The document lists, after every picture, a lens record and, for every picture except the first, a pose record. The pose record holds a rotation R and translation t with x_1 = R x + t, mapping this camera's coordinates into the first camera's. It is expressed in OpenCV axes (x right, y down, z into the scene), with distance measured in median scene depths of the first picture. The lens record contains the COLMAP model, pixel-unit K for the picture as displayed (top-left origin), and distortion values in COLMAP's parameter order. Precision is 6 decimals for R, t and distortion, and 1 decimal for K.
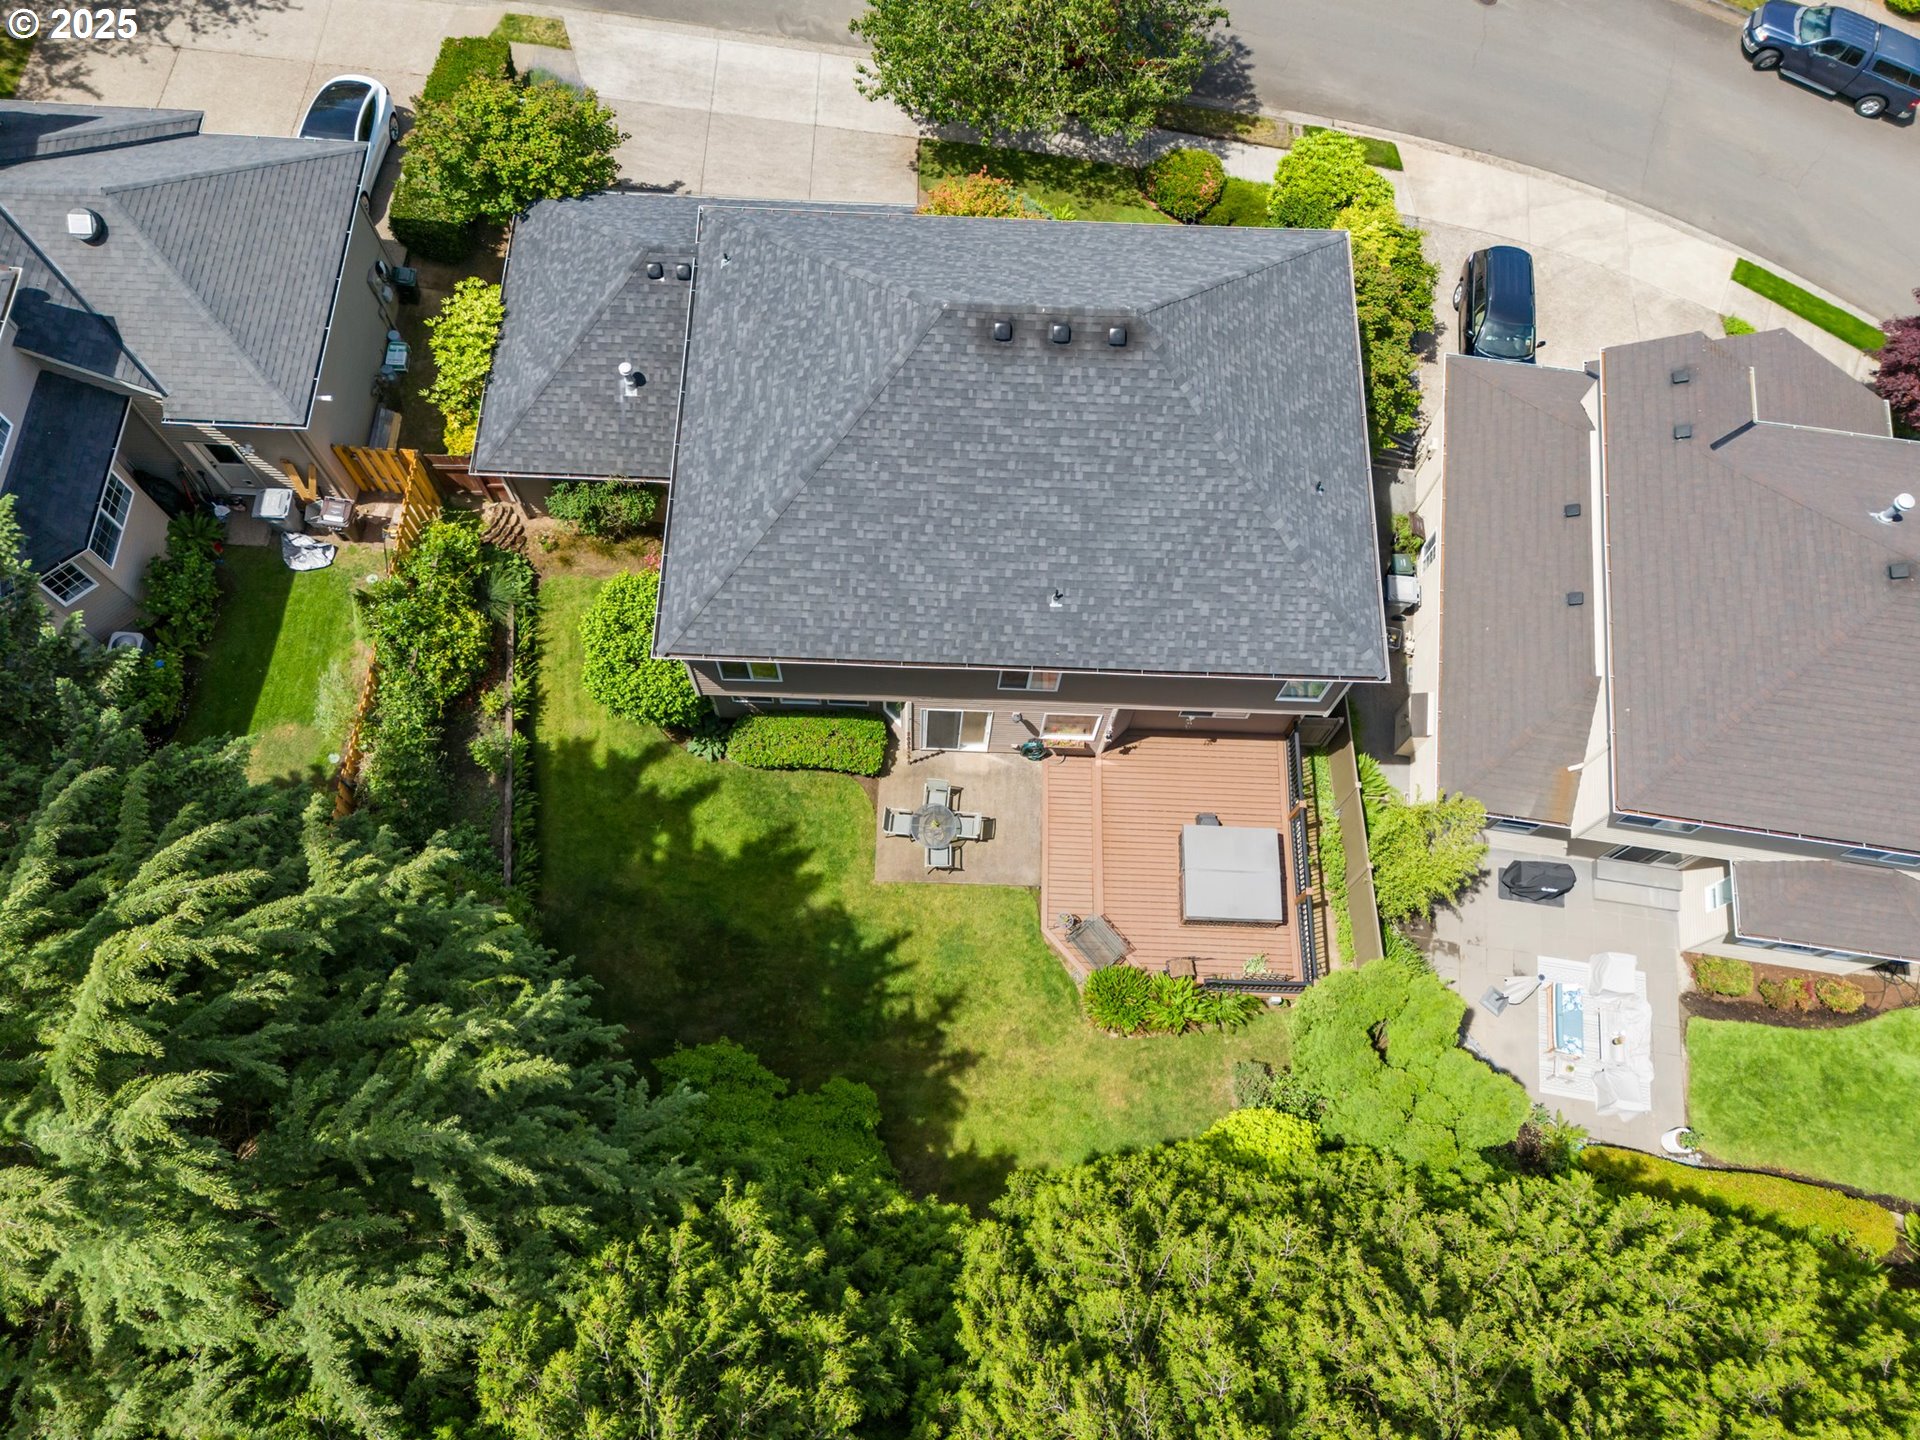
lens RADIAL K [[1446.7, 0, 967.6], [0, 1446.7, 721.6], [0, 0, 1]] dist [0.051209, -0.027457]
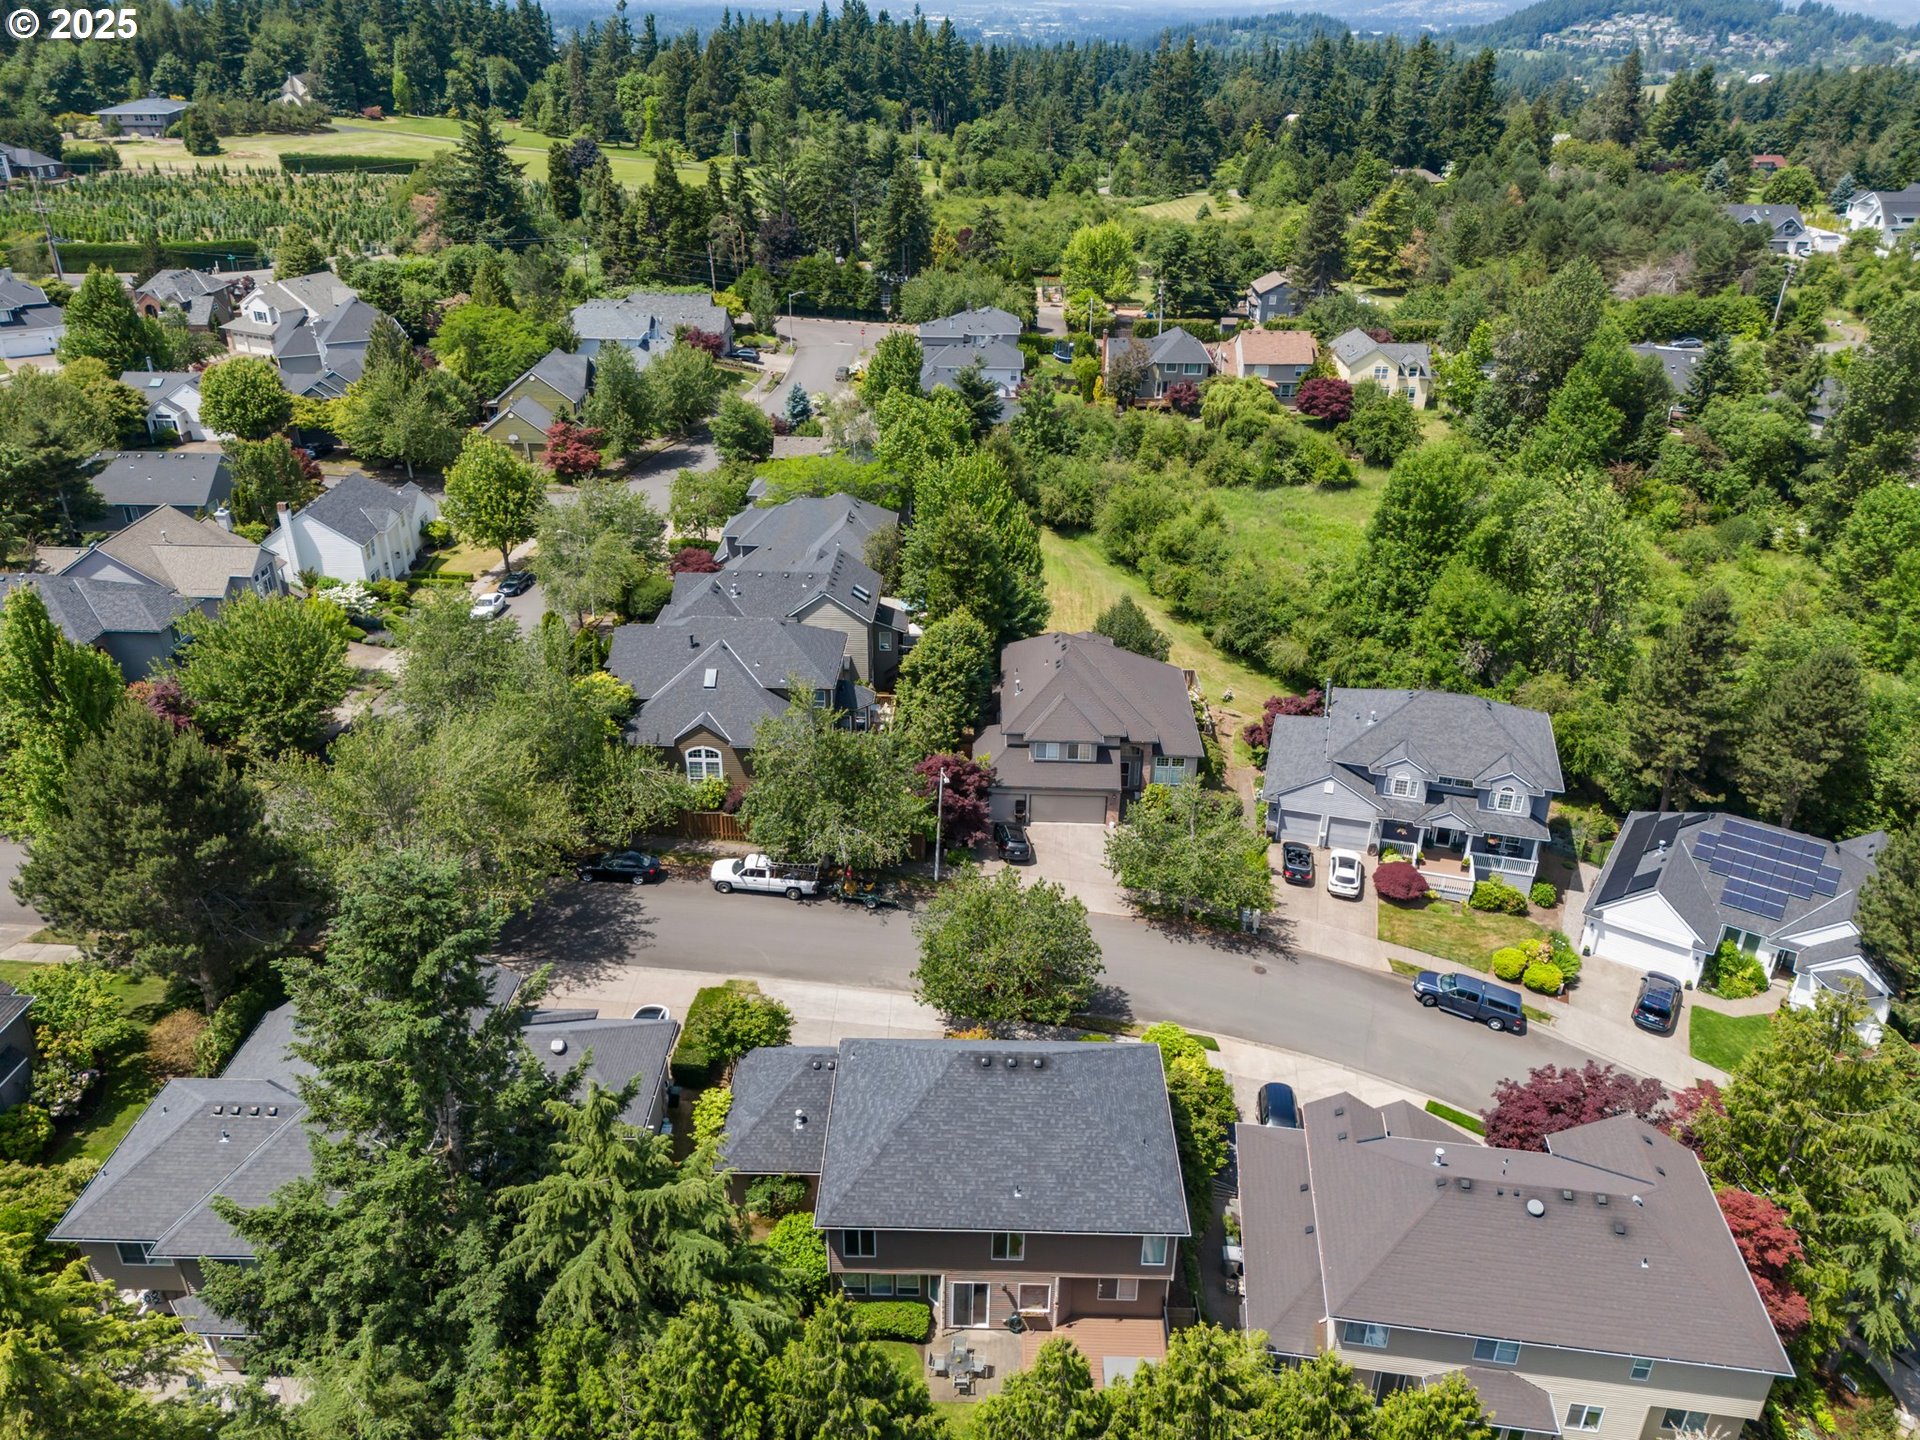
lens RADIAL K [[1446.7, 0, 964.0], [0, 1446.7, 722.0], [0, 0, 1]] dist [0.051209, -0.027457]
pose [[0.999677, -0.025036, -0.004292, 0.009909], [0.016305, 0.762059, -0.647302, 0.592000], [0.019477, 0.647023, 0.762222, -0.786481]]
